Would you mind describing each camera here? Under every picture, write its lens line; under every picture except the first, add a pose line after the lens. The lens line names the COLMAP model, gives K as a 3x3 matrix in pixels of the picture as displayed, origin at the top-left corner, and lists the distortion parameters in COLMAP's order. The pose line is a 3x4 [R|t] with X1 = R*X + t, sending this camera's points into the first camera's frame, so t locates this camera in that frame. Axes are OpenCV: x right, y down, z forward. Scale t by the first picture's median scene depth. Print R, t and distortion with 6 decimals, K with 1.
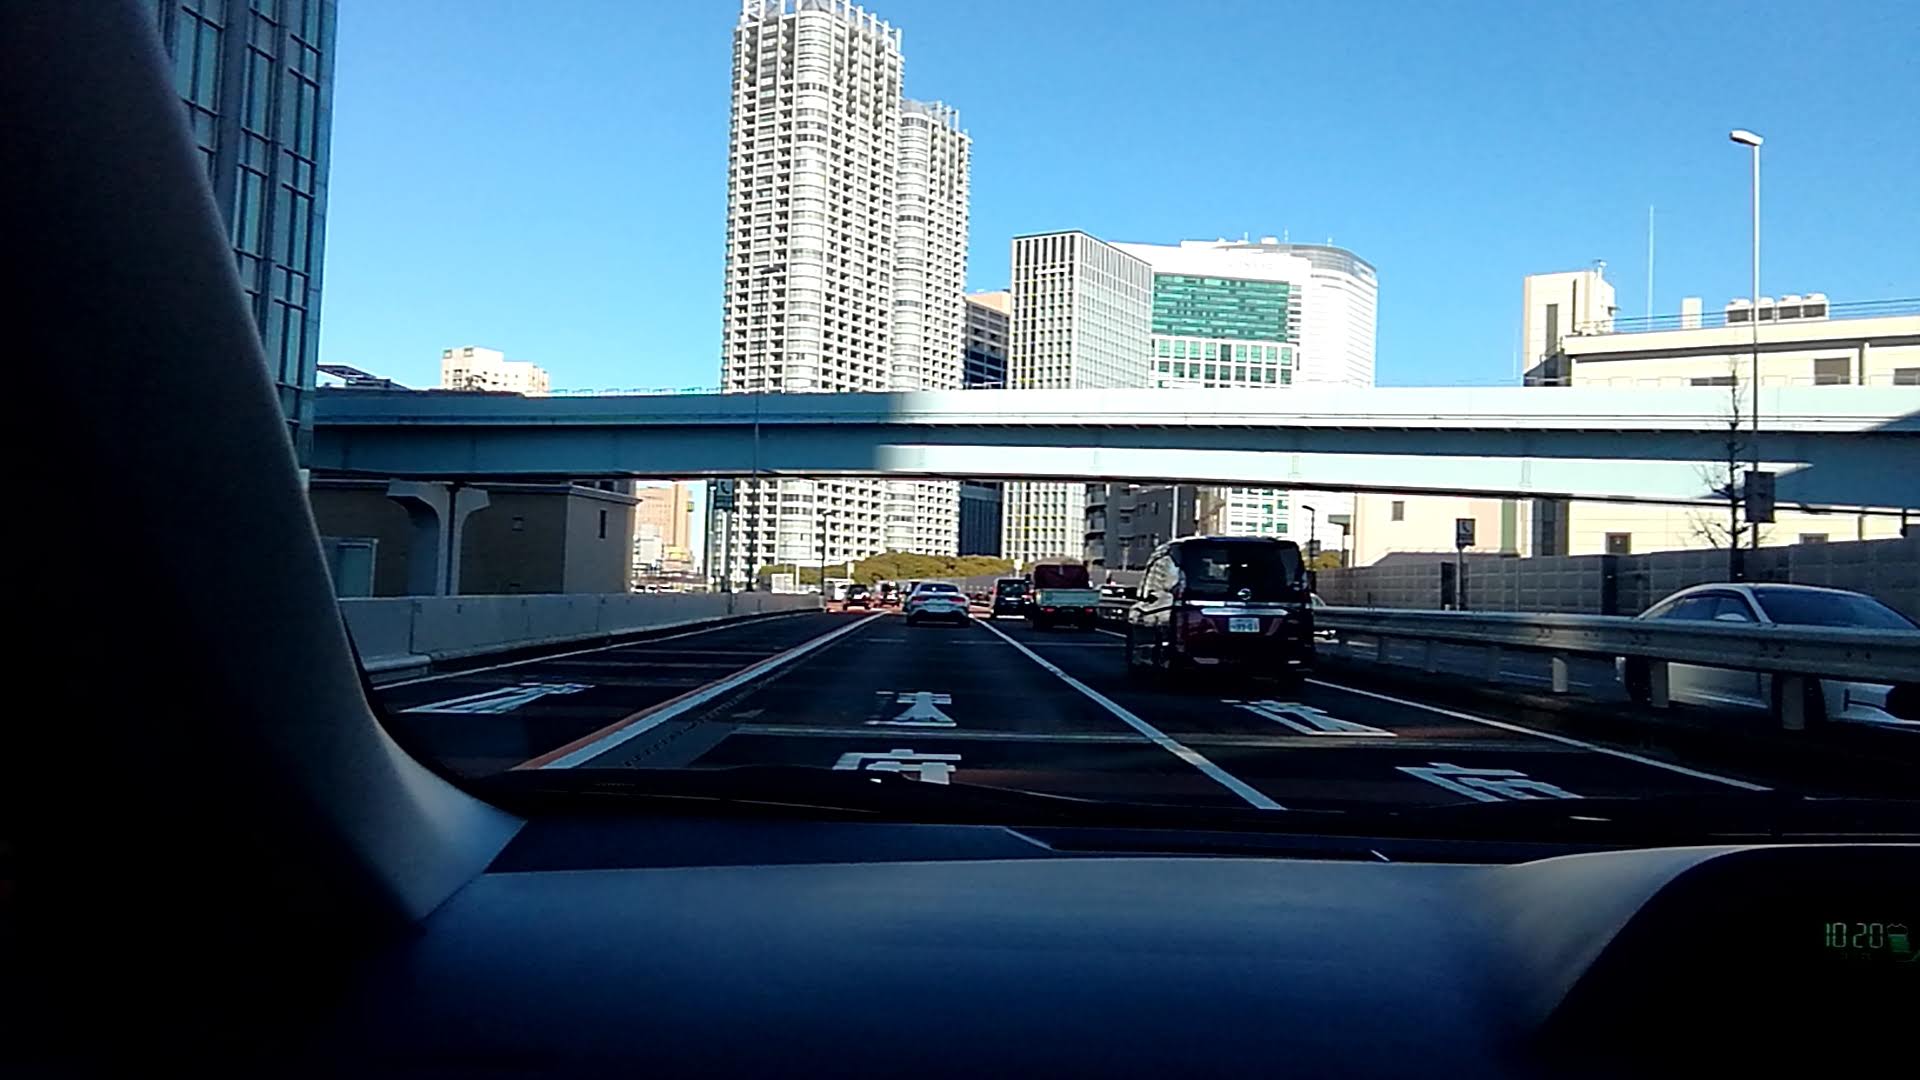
lens RADIAL K [[1425.9, 0, 1089.5], [0, 1425.9, 553.6], [0, 0, 1]] dist [0.010278, 0.001187]
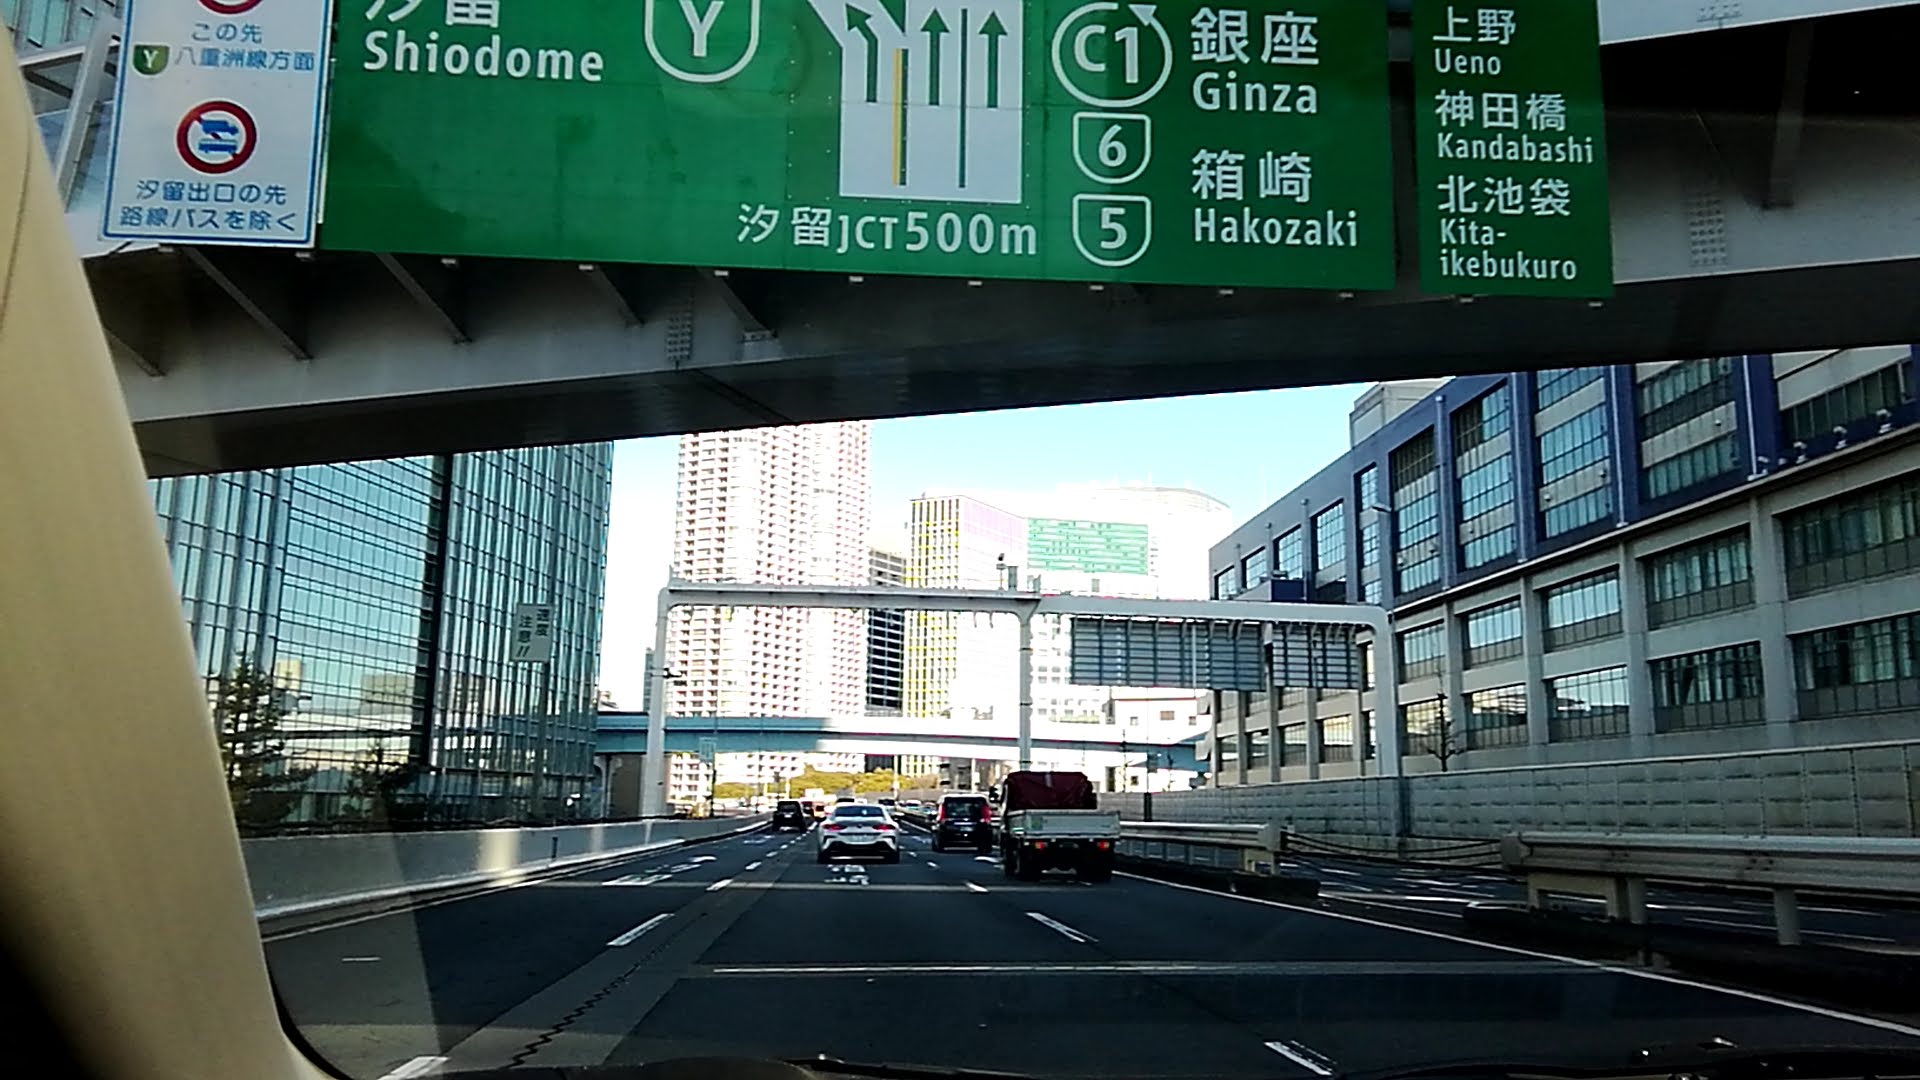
lens RADIAL K [[1526.4, 0, 1005.1], [0, 1526.4, 577.8], [0, 0, 1]] dist [0.047870, 0.001418]
pose [[0.999814, -0.019094, -0.002745, 0.035330], [0.018665, 0.993501, -0.112285, -0.012527], [0.004871, 0.112213, 0.993672, -0.318378]]
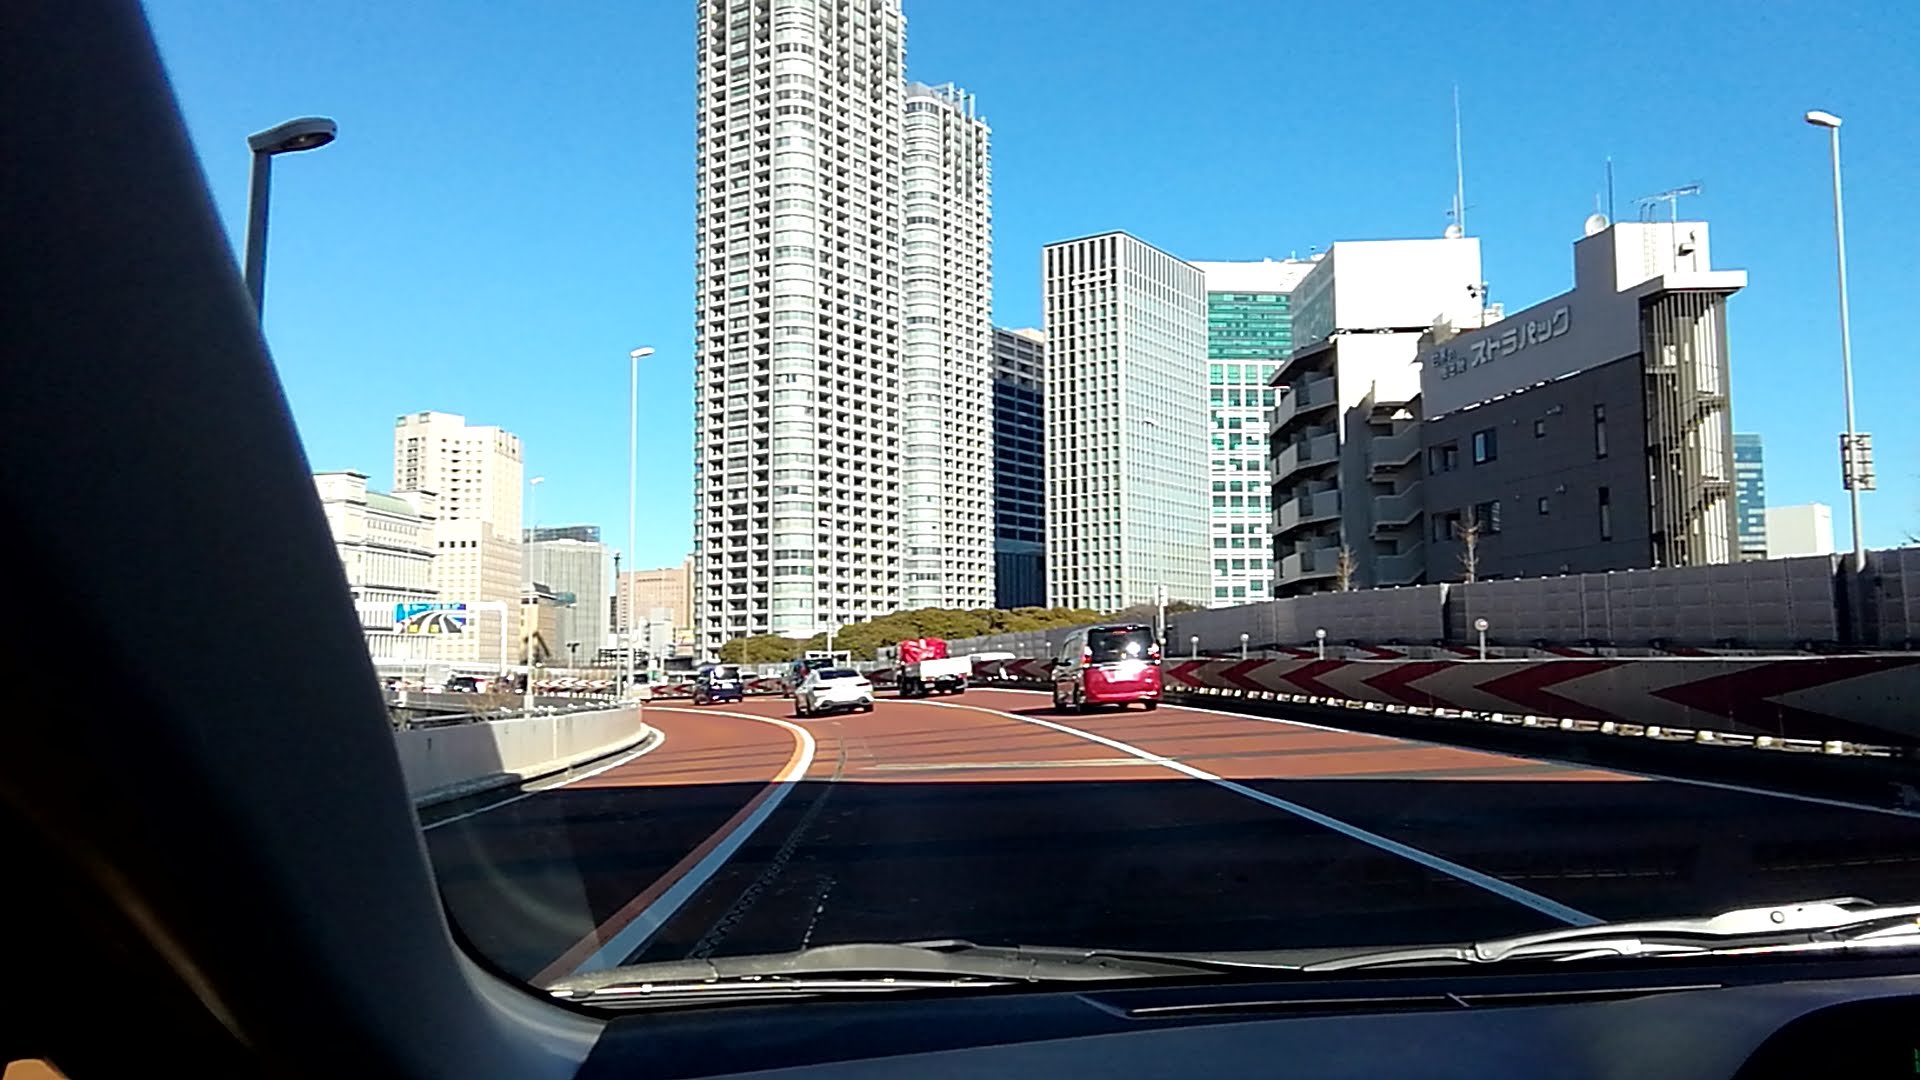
lens RADIAL K [[1341.4, 0, 1148.7], [0, 1341.4, 514.6], [0, 0, 1]] dist [-0.002907, -0.001973]
pose [[0.998193, -0.051201, 0.031455, -0.028302], [0.053482, 0.995628, -0.076578, 0.006839], [-0.027396, 0.078122, 0.996567, 0.241439]]
